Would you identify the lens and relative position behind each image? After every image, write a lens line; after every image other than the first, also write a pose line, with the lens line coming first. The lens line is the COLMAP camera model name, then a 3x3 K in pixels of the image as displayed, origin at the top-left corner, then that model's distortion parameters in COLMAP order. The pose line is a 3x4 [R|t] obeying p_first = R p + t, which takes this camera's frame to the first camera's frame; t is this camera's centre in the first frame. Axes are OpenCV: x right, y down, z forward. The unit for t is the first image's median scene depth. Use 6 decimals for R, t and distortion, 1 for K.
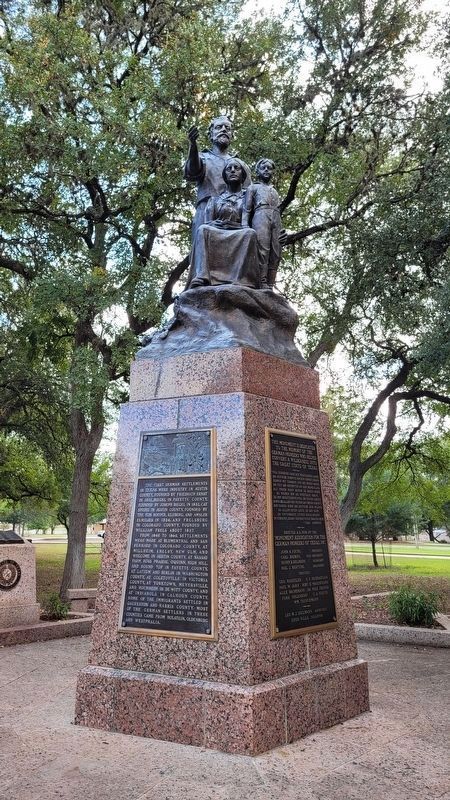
lens RADIAL K [[634.8, 0, 220.8], [0, 634.8, 403.1], [0, 0, 1]] dist [0.069166, 0.000063]
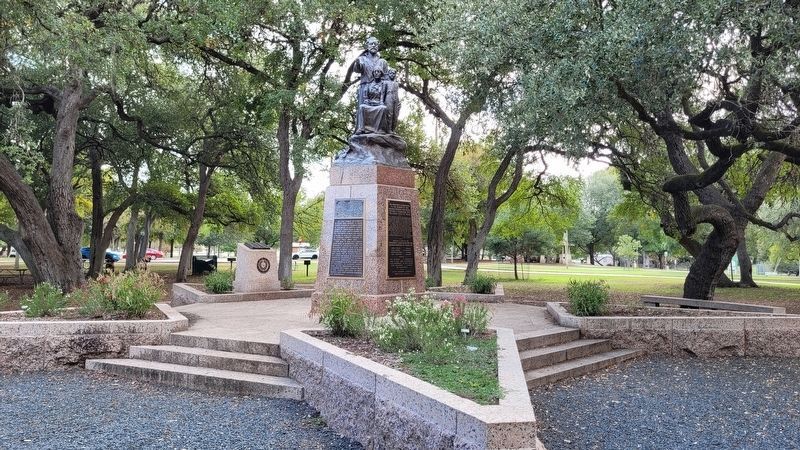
lens RADIAL K [[634.8, 0, 400.5], [0, 634.8, 222.1], [0, 0, 1]] dist [0.069166, 0.000063]
pose [[0.999954, 0.006326, -0.007194, 0.145432], [-0.005224, 0.989555, 0.144060, -0.227051], [0.008030, -0.144016, 0.989543, -1.446200]]
